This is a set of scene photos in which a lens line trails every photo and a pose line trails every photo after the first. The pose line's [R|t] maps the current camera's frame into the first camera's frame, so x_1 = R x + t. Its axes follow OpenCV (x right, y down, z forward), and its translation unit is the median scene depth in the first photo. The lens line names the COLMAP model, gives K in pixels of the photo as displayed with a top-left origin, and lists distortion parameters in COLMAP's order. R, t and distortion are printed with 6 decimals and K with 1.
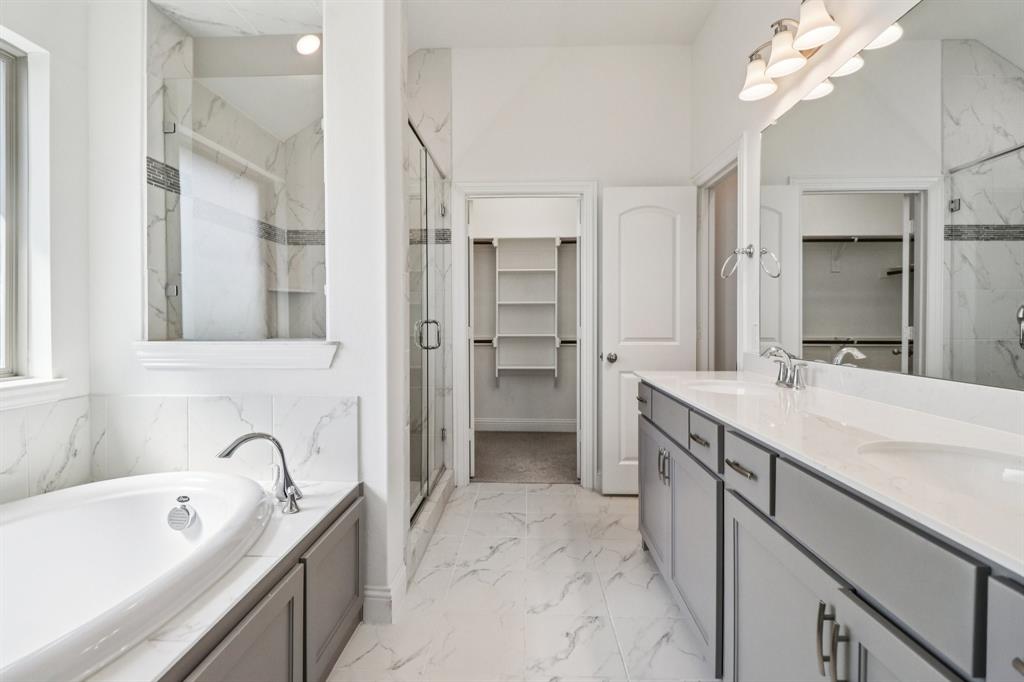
lens RADIAL K [[472.5, 0, 495.3], [0, 472.5, 321.6], [0, 0, 1]] dist [-0.003543, -0.010246]
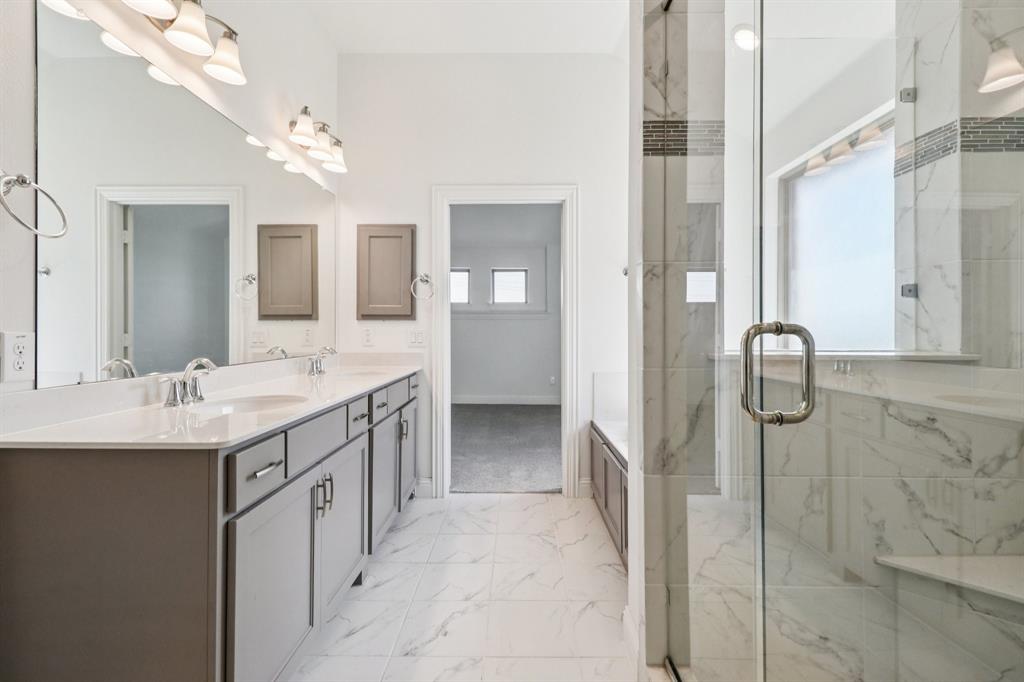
lens RADIAL K [[472.5, 0, 510.8], [0, 472.5, 335.4], [0, 0, 1]] dist [-0.003543, -0.010246]
pose [[-0.998365, 0.003631, -0.057040, 0.060691], [0.002969, 0.999927, 0.011679, 0.000909], [0.057078, 0.011490, -0.998304, 1.840252]]
